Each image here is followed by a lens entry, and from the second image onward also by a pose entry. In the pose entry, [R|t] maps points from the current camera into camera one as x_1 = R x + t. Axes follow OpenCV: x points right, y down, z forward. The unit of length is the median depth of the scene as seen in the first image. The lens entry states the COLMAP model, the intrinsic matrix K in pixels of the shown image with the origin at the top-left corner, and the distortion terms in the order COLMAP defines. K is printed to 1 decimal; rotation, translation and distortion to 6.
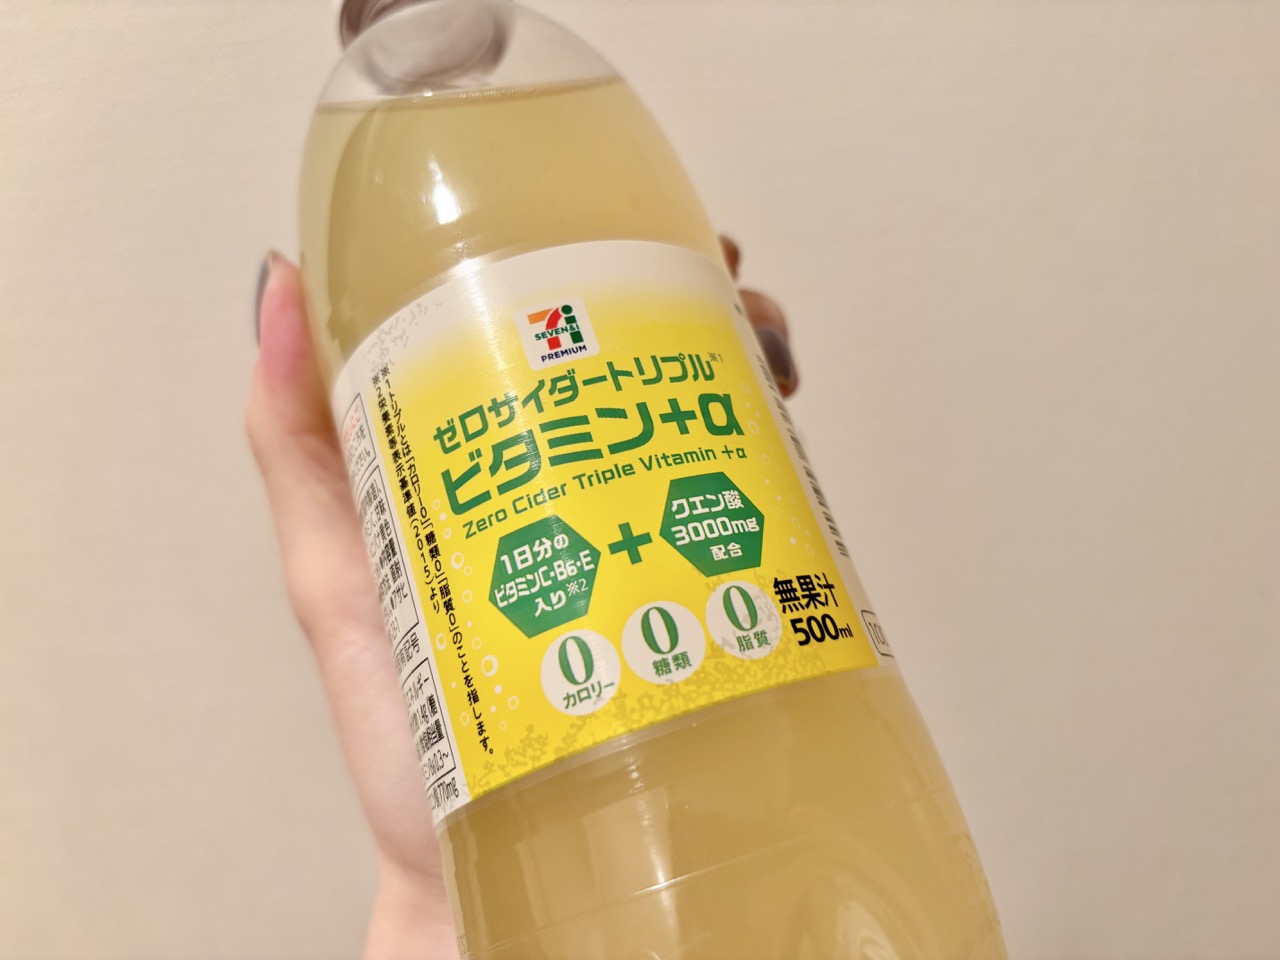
lens RADIAL K [[1062.1, 0, 640.0], [0, 1062.1, 480.0], [0, 0, 1]] dist [0.097790, -0.000511]
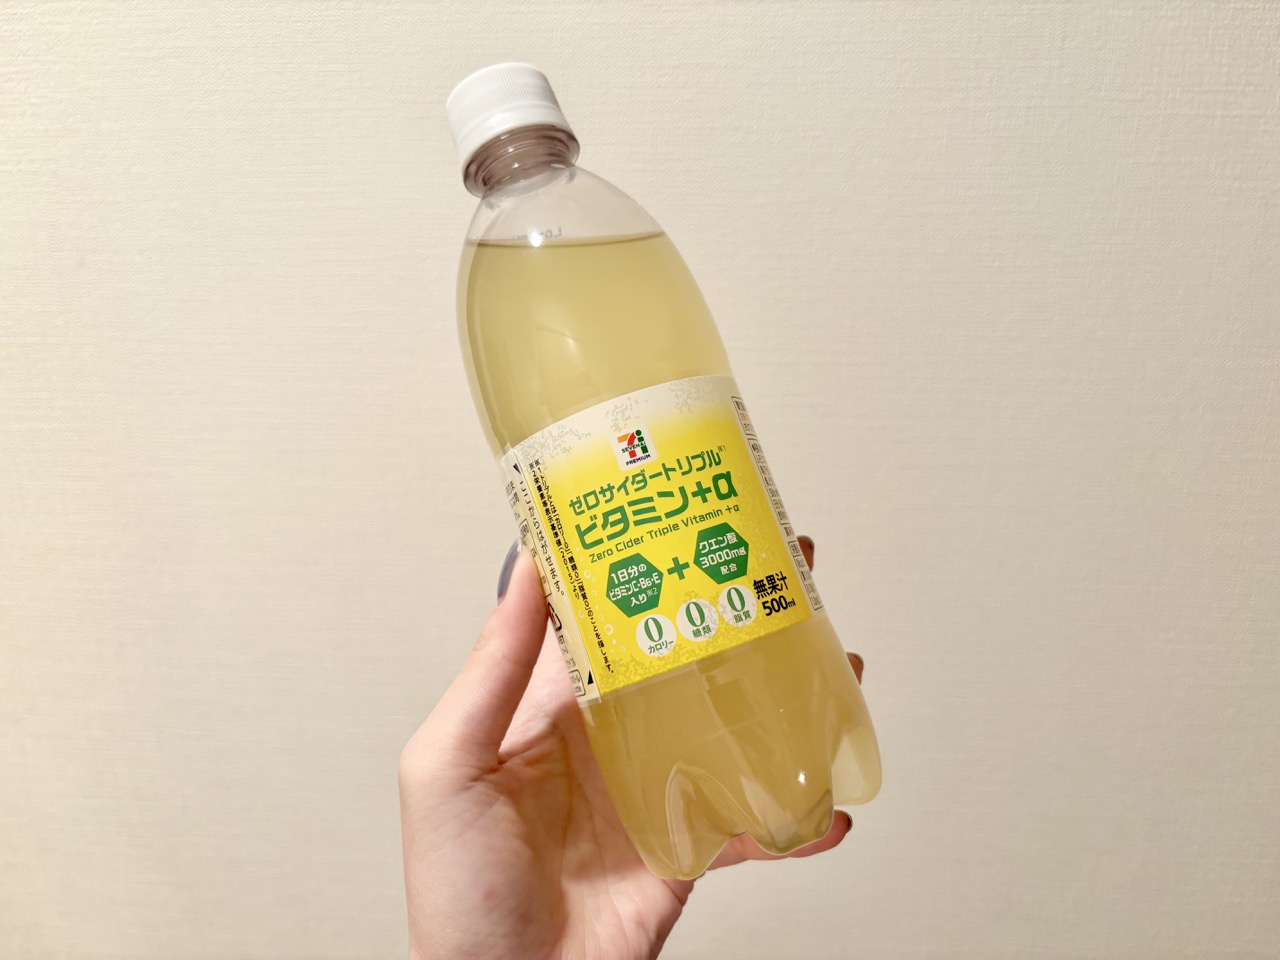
lens RADIAL K [[1062.1, 0, 640.0], [0, 1062.1, 480.0], [0, 0, 1]] dist [0.097790, -0.000511]
pose [[0.999297, -0.031862, -0.019734, -0.034353], [0.035671, 0.970111, 0.240026, -0.537987], [0.011496, -0.240562, 0.970566, -0.801238]]
